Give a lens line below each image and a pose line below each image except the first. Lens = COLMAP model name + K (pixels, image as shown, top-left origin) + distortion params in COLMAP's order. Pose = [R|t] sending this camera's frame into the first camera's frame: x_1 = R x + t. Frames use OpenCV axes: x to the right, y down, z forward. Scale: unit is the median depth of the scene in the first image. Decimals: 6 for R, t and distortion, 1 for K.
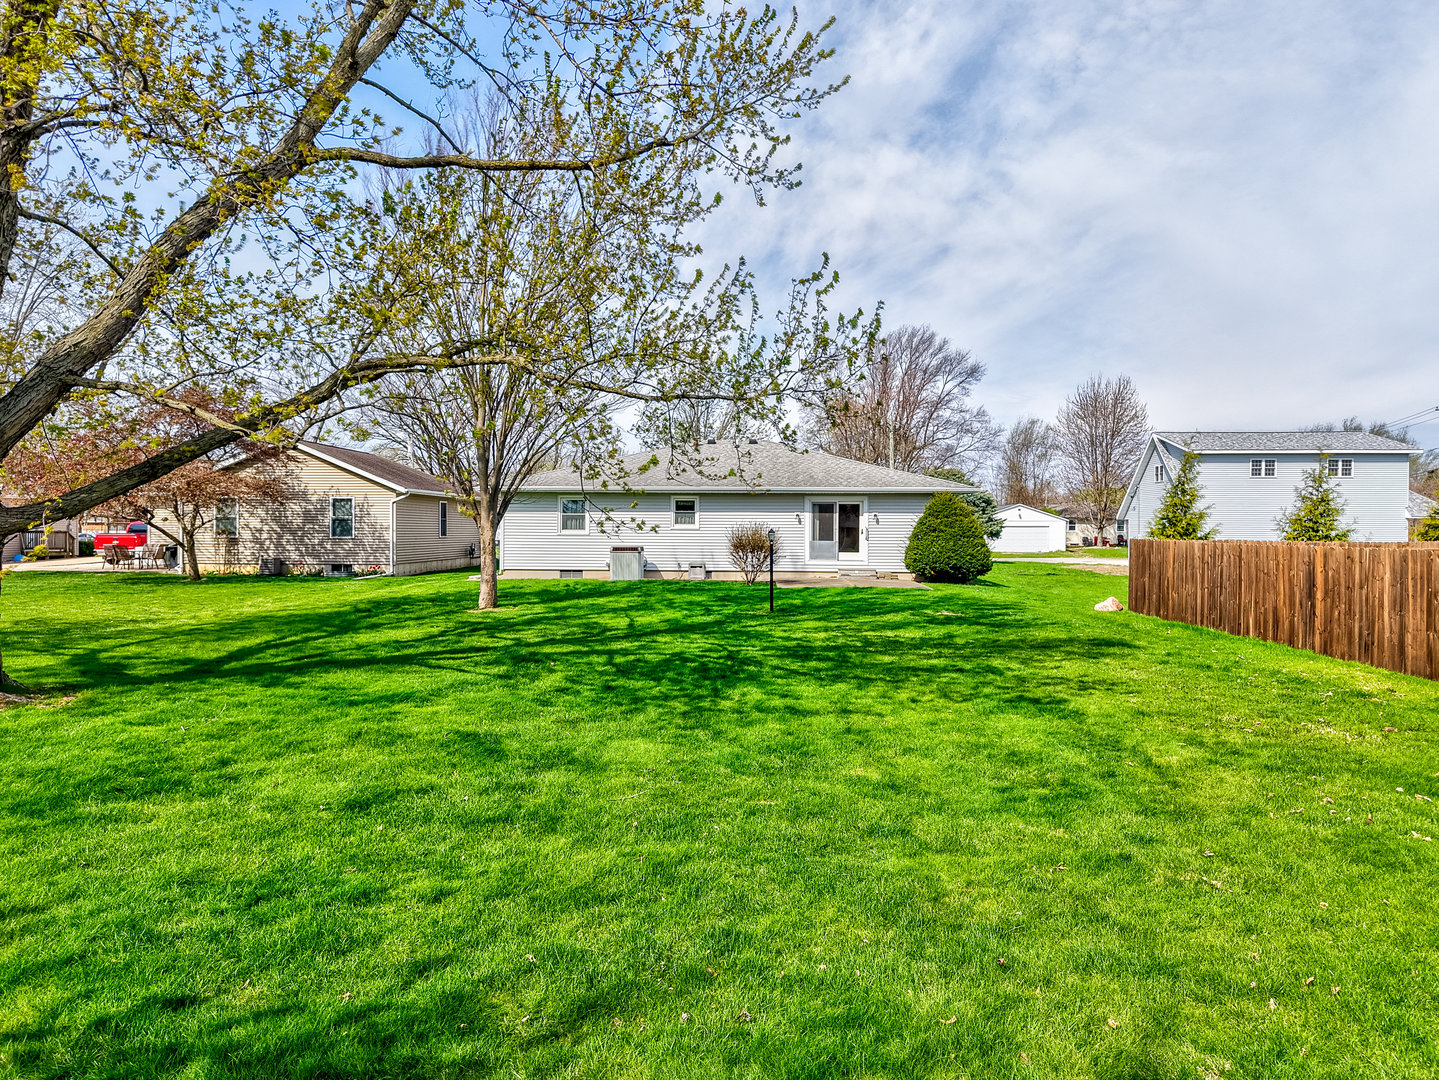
lens RADIAL K [[979.9, 0, 719.5], [0, 979.9, 540.0], [0, 0, 1]] dist [-0.004160, -0.000463]
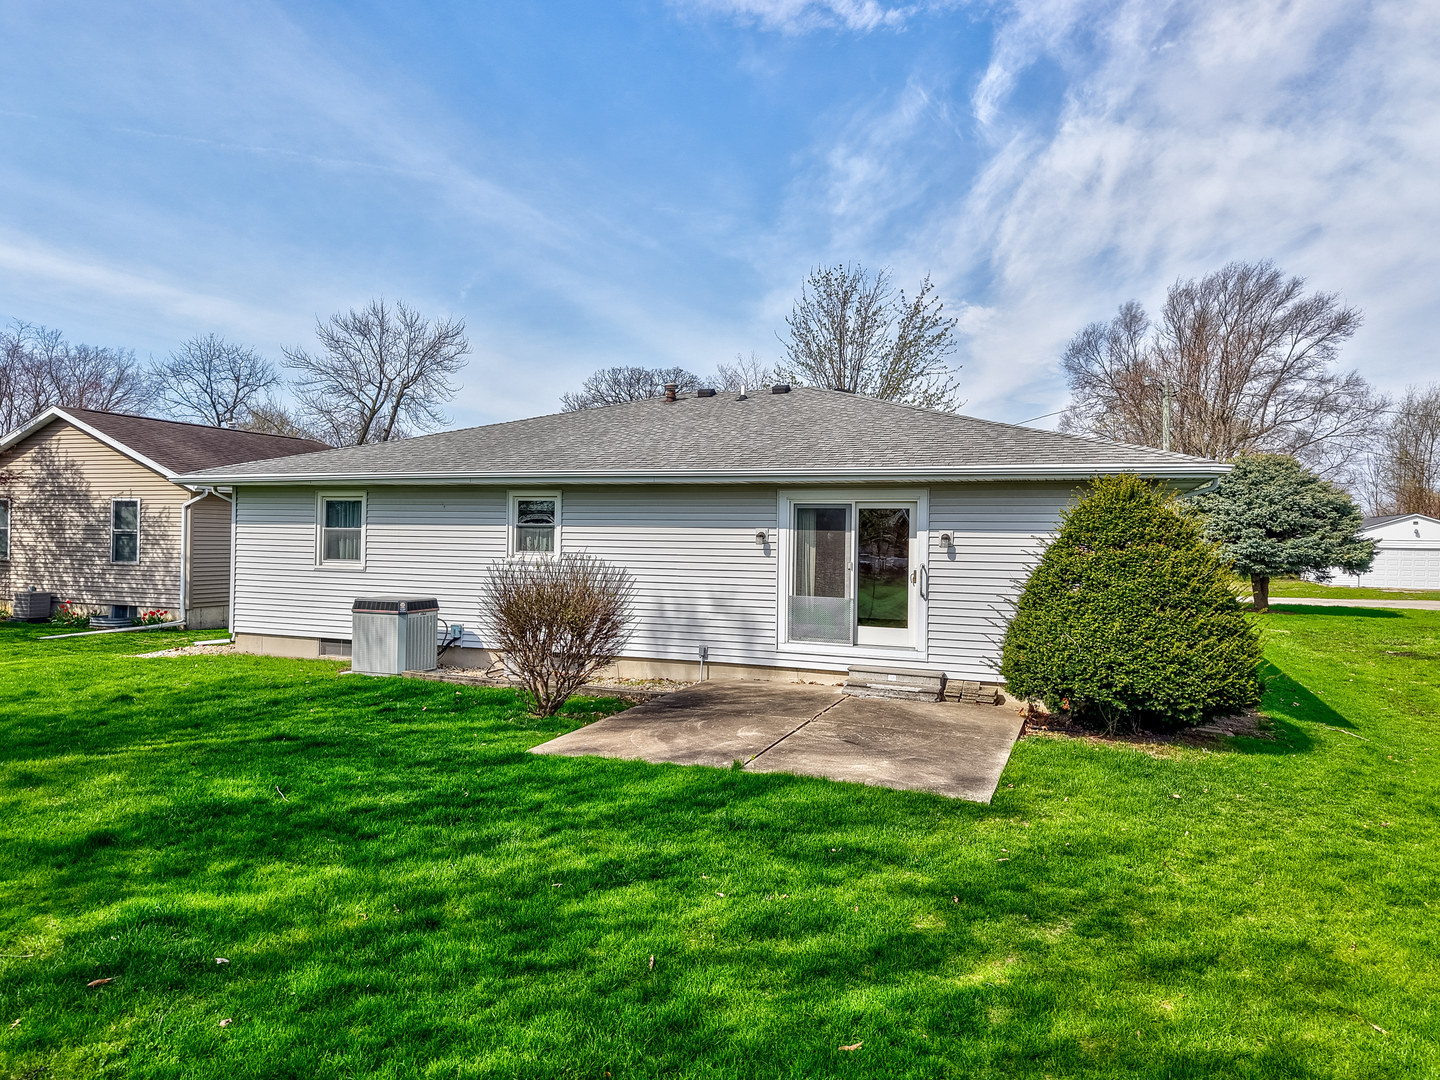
lens RADIAL K [[961.5, 0, 721.0], [0, 961.5, 434.3], [0, 0, 1]] dist [-0.001229, 0.000013]
pose [[0.941275, -0.026093, -0.336630, 0.069840], [-0.014996, 0.992795, -0.118885, -0.006385], [0.337306, 0.116951, 0.934102, 0.204334]]
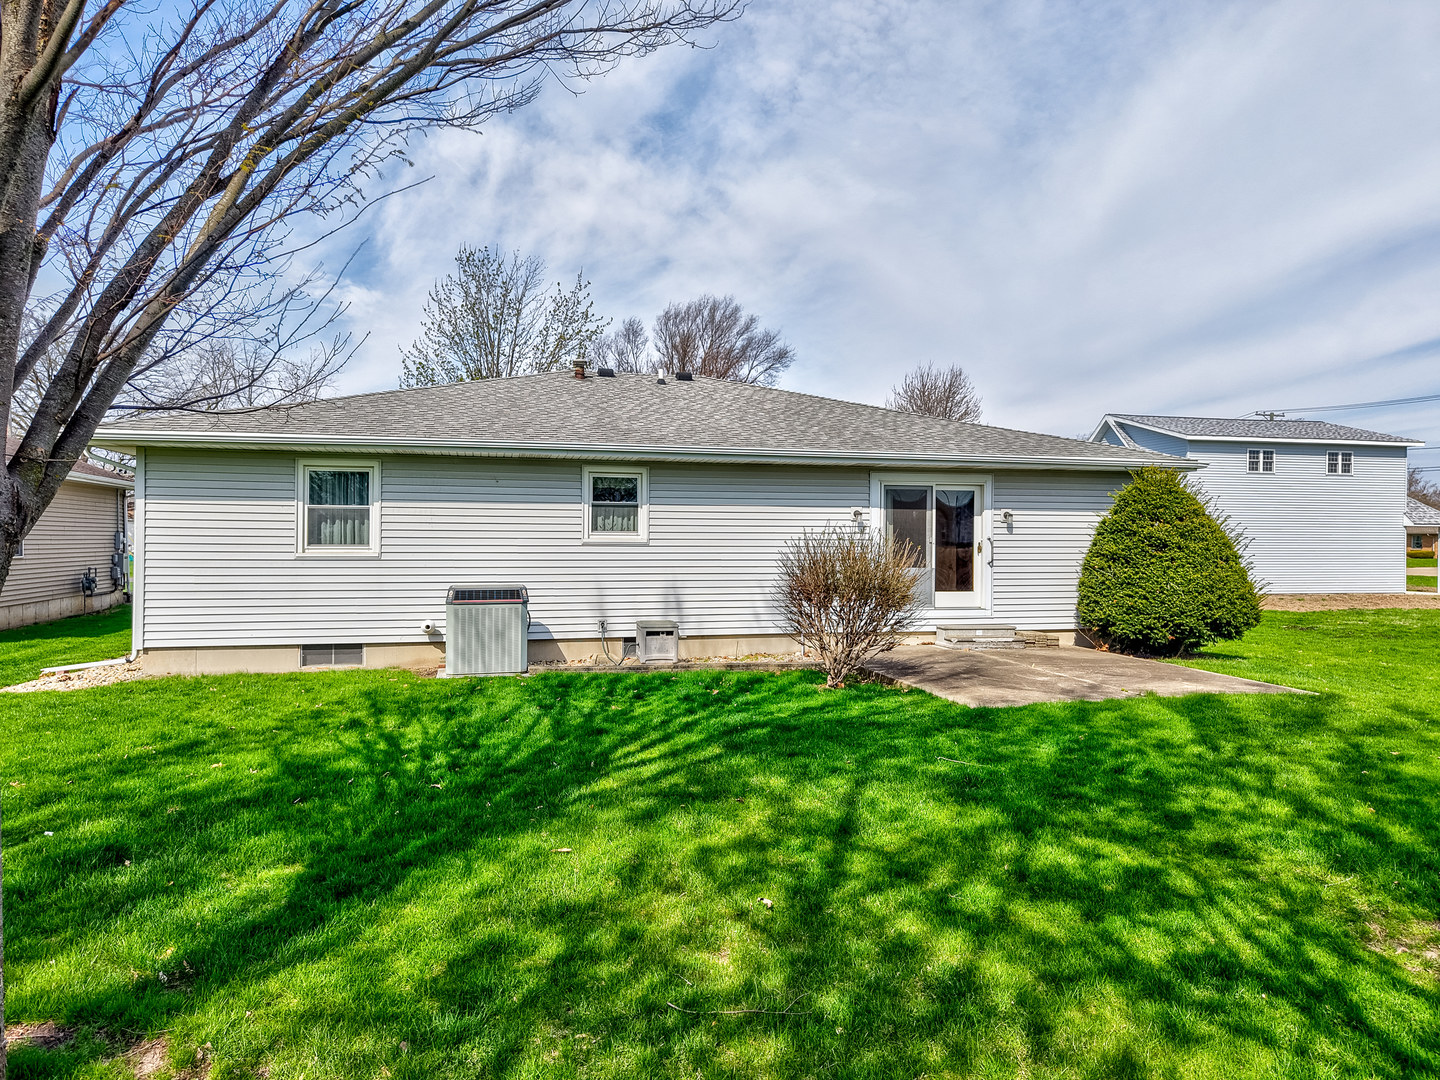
lens RADIAL K [[980.6, 0, 720.0], [0, 980.6, 540.0], [0, 0, 1]] dist [-0.004160, -0.000463]
pose [[0.958045, -0.000230, 0.286618, -0.039335], [0.003314, 0.999942, -0.010274, -0.002789], [-0.286599, 0.010793, 0.957990, 0.195864]]
